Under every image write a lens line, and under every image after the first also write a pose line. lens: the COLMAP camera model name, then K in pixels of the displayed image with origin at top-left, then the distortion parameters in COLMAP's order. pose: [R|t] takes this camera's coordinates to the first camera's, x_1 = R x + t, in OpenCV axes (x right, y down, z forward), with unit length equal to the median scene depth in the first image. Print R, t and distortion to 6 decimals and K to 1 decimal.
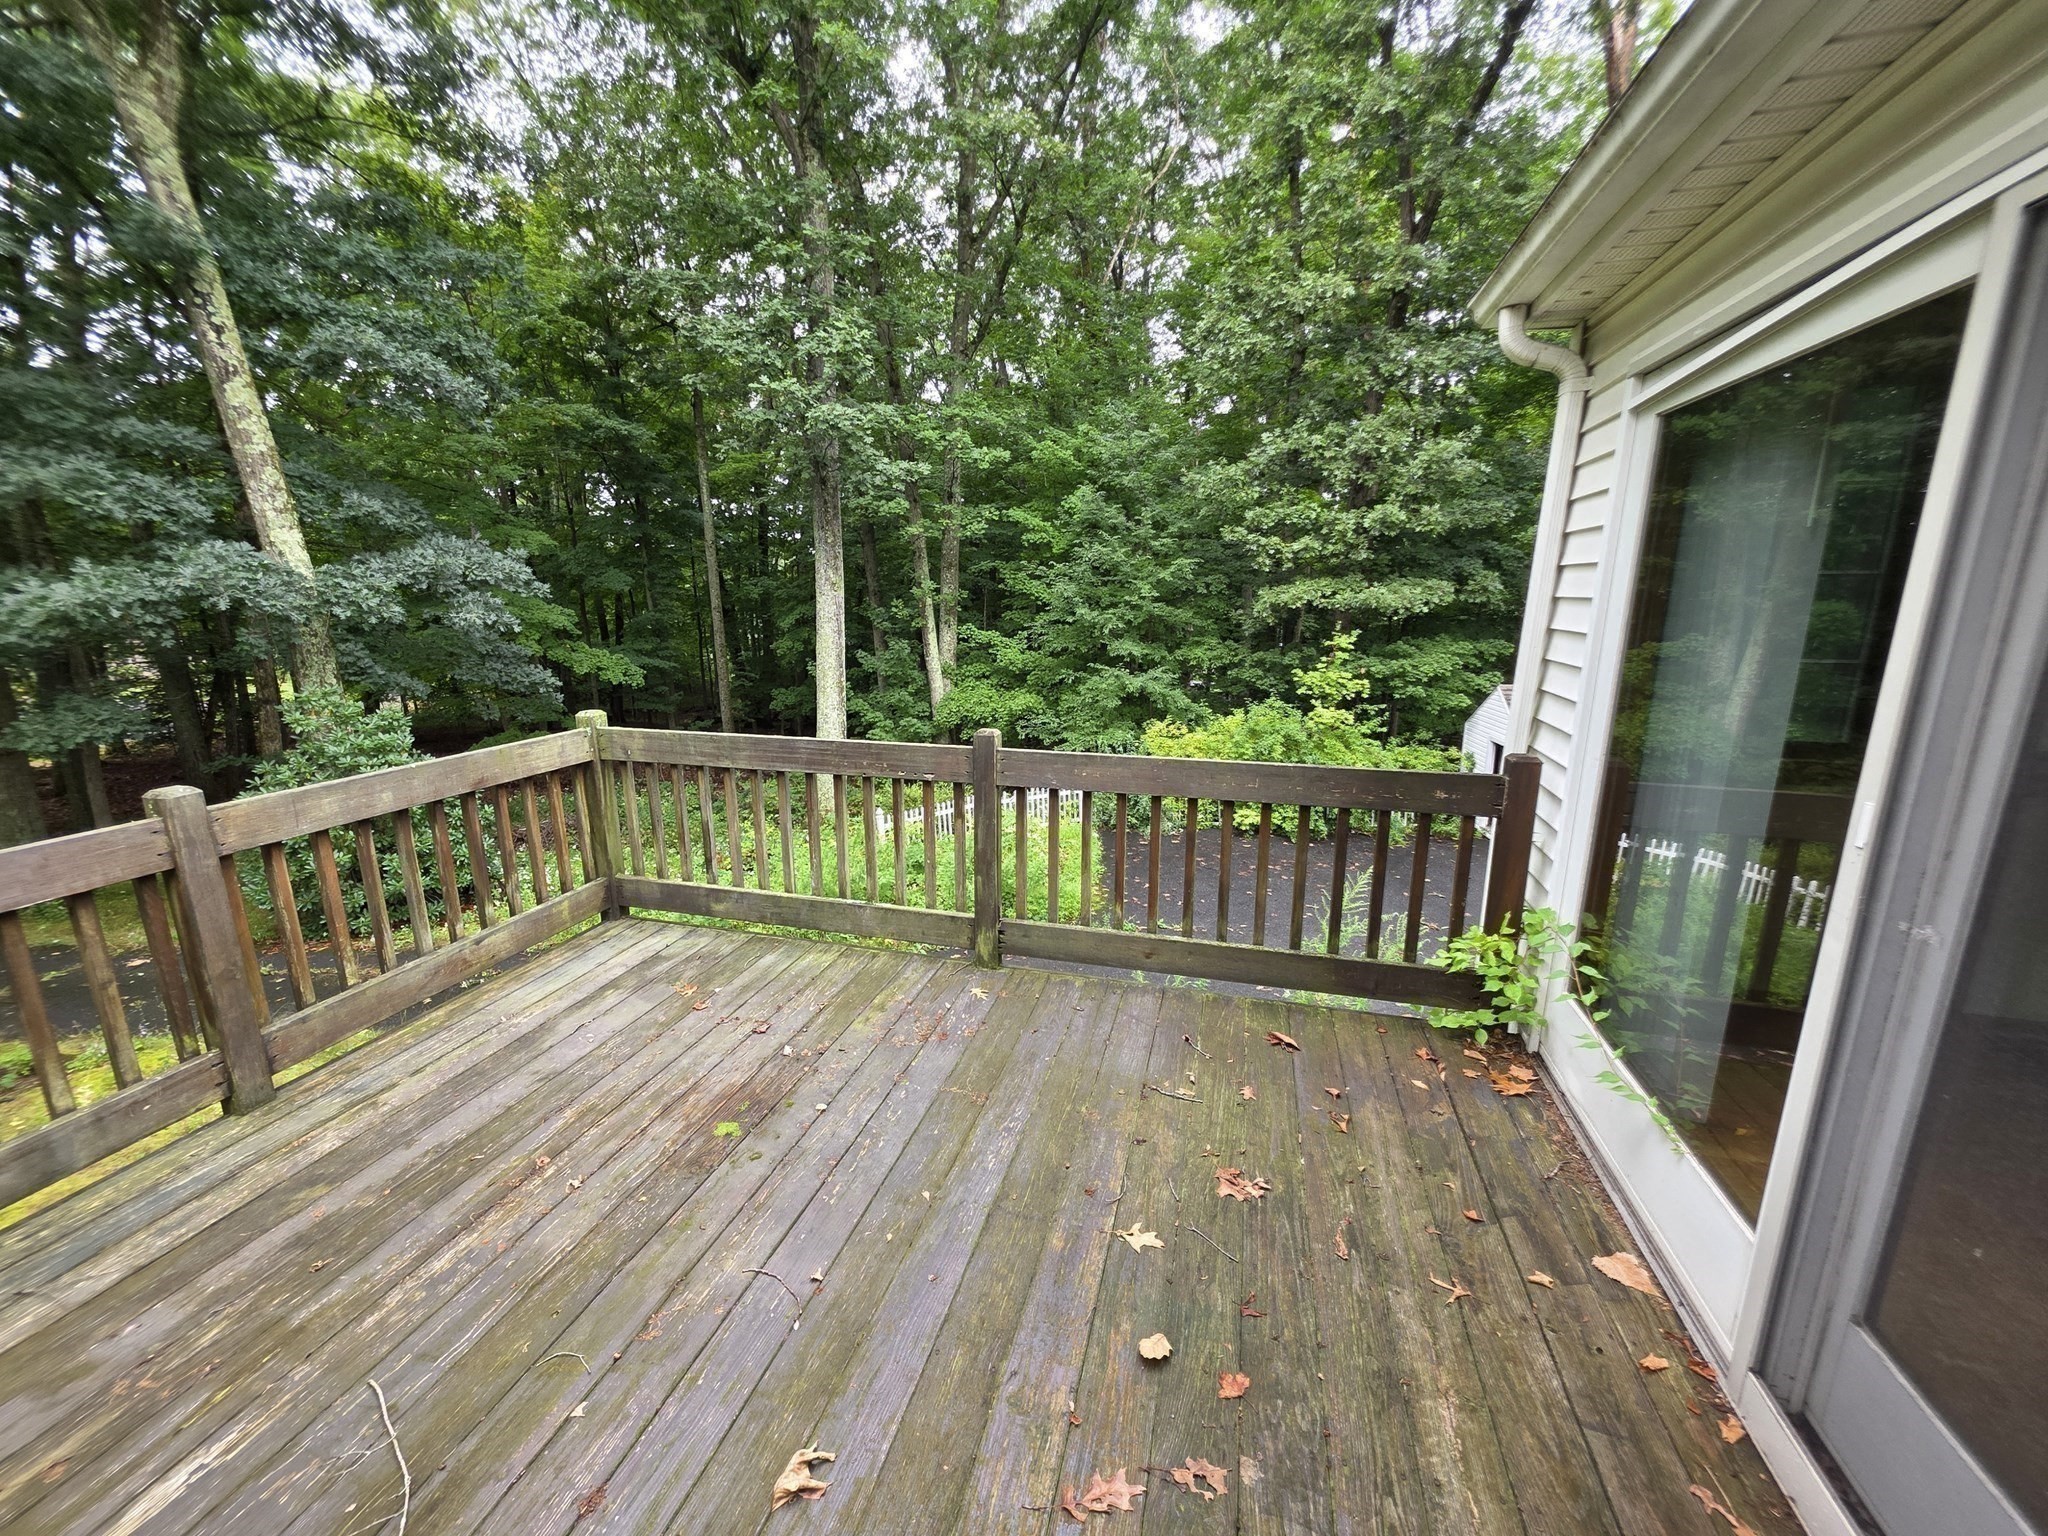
lens RADIAL K [[818.0, 0, 1019.4], [0, 818.0, 773.9], [0, 0, 1]] dist [0.001636, -0.000579]
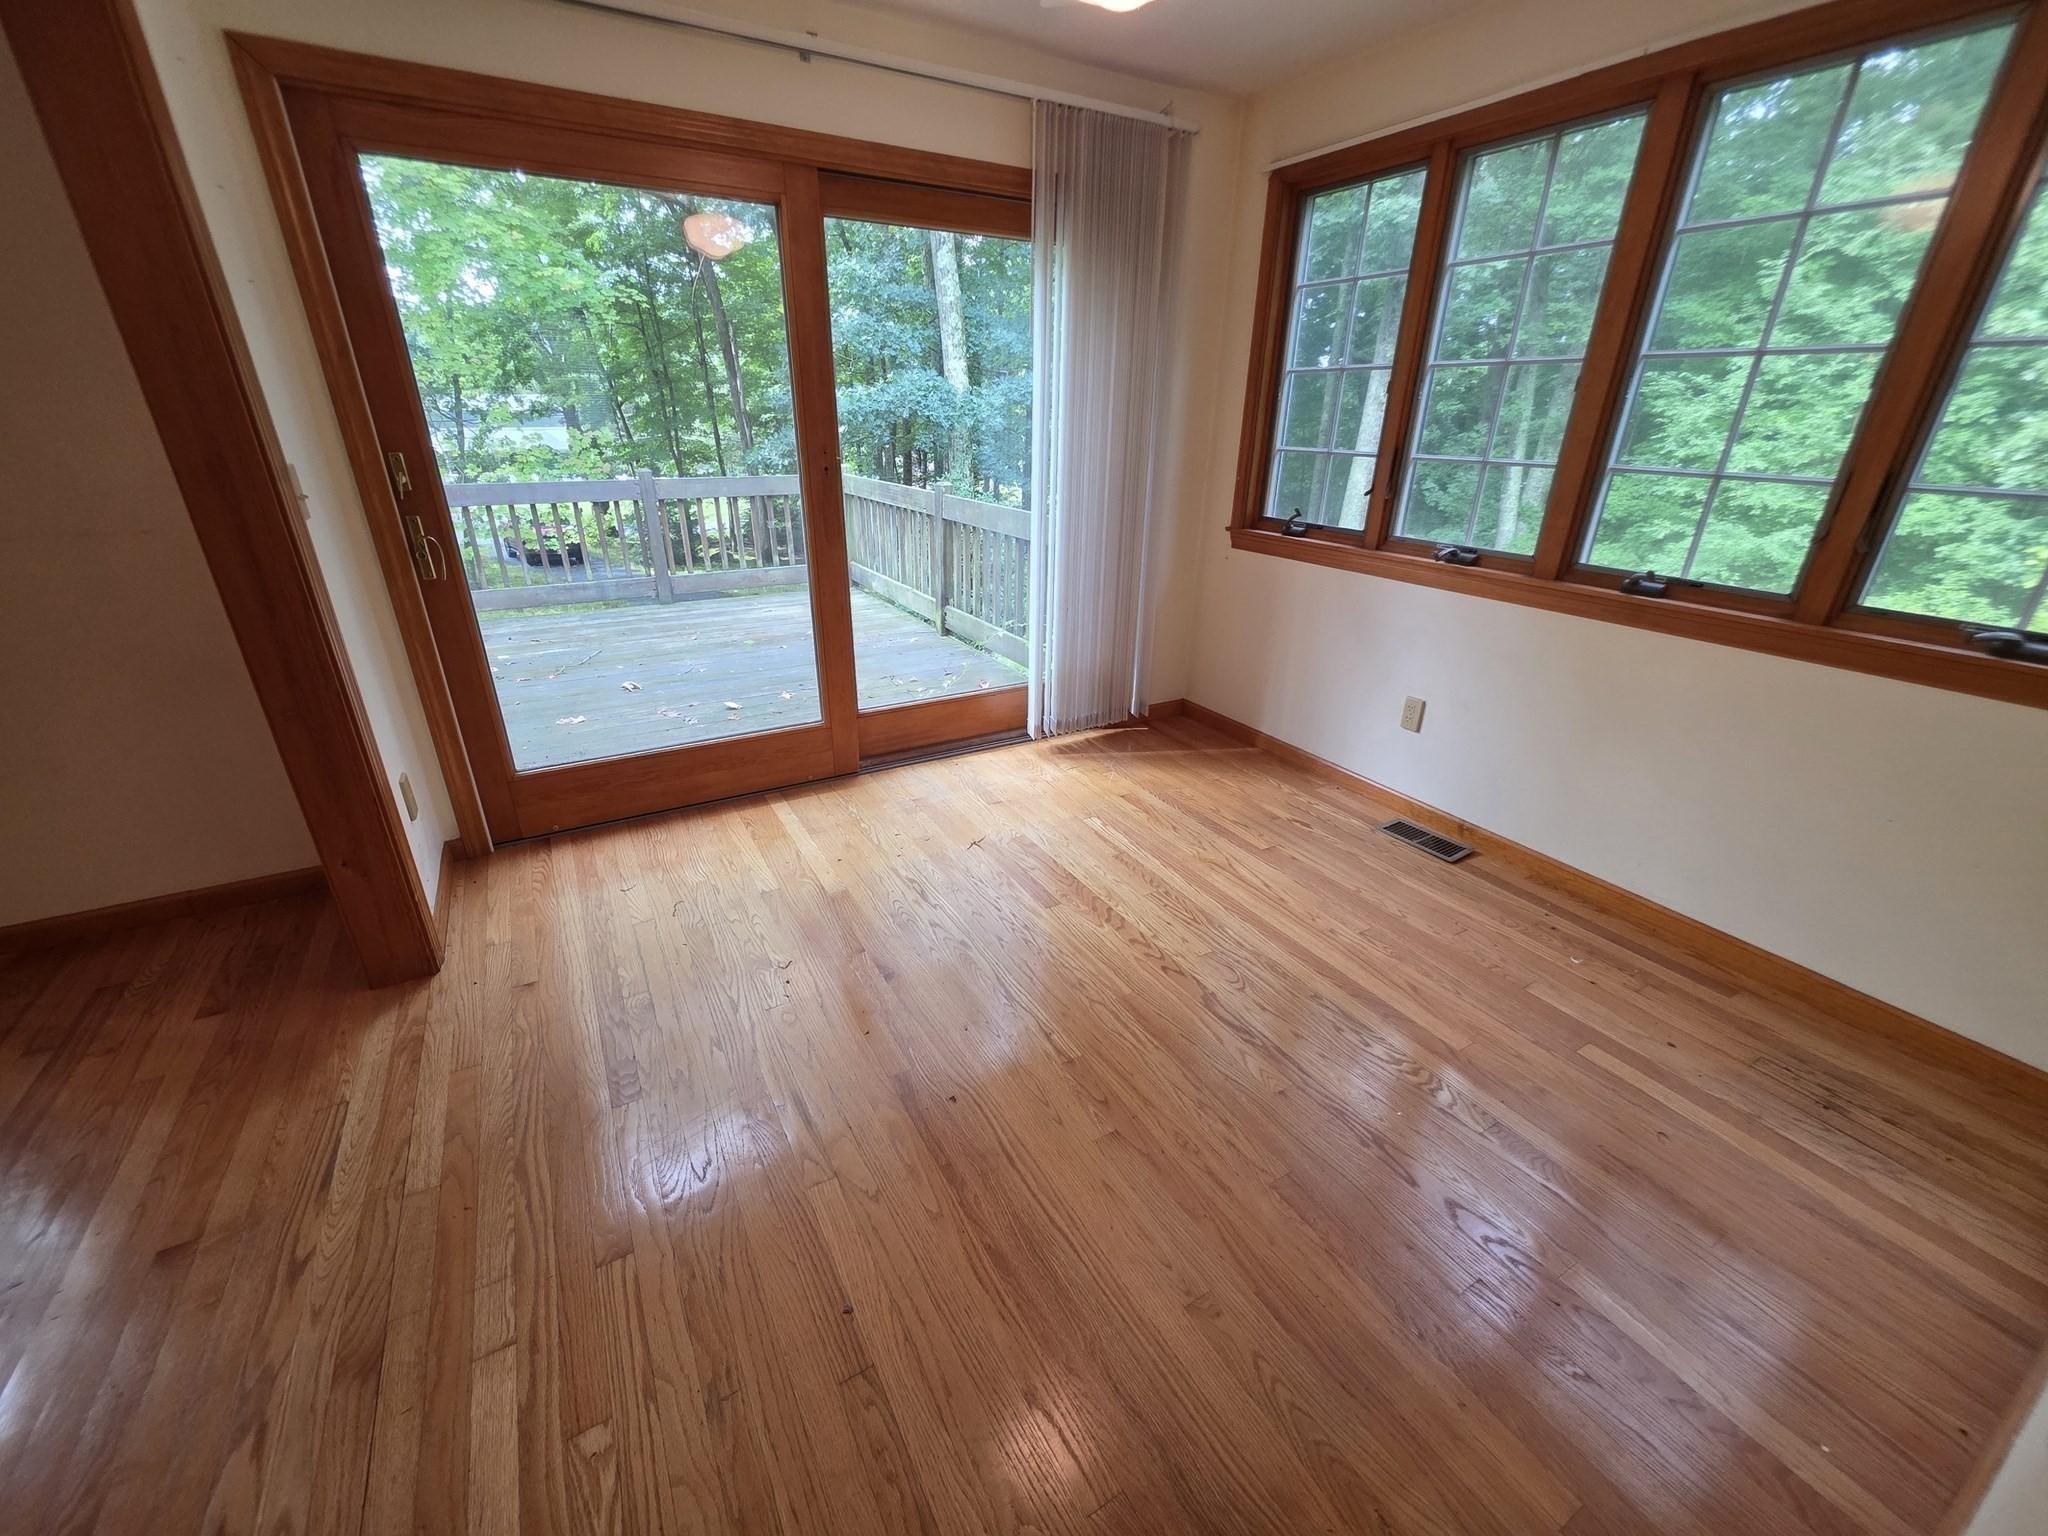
lens RADIAL K [[819.7, 0, 1017.0], [0, 819.7, 773.5], [0, 0, 1]] dist [0.001284, -0.000522]
pose [[0.718482, 0.291857, -0.631350, 0.162165], [-0.164220, 0.953223, 0.253766, 0.006028], [0.675881, -0.078646, 0.732803, -0.020937]]
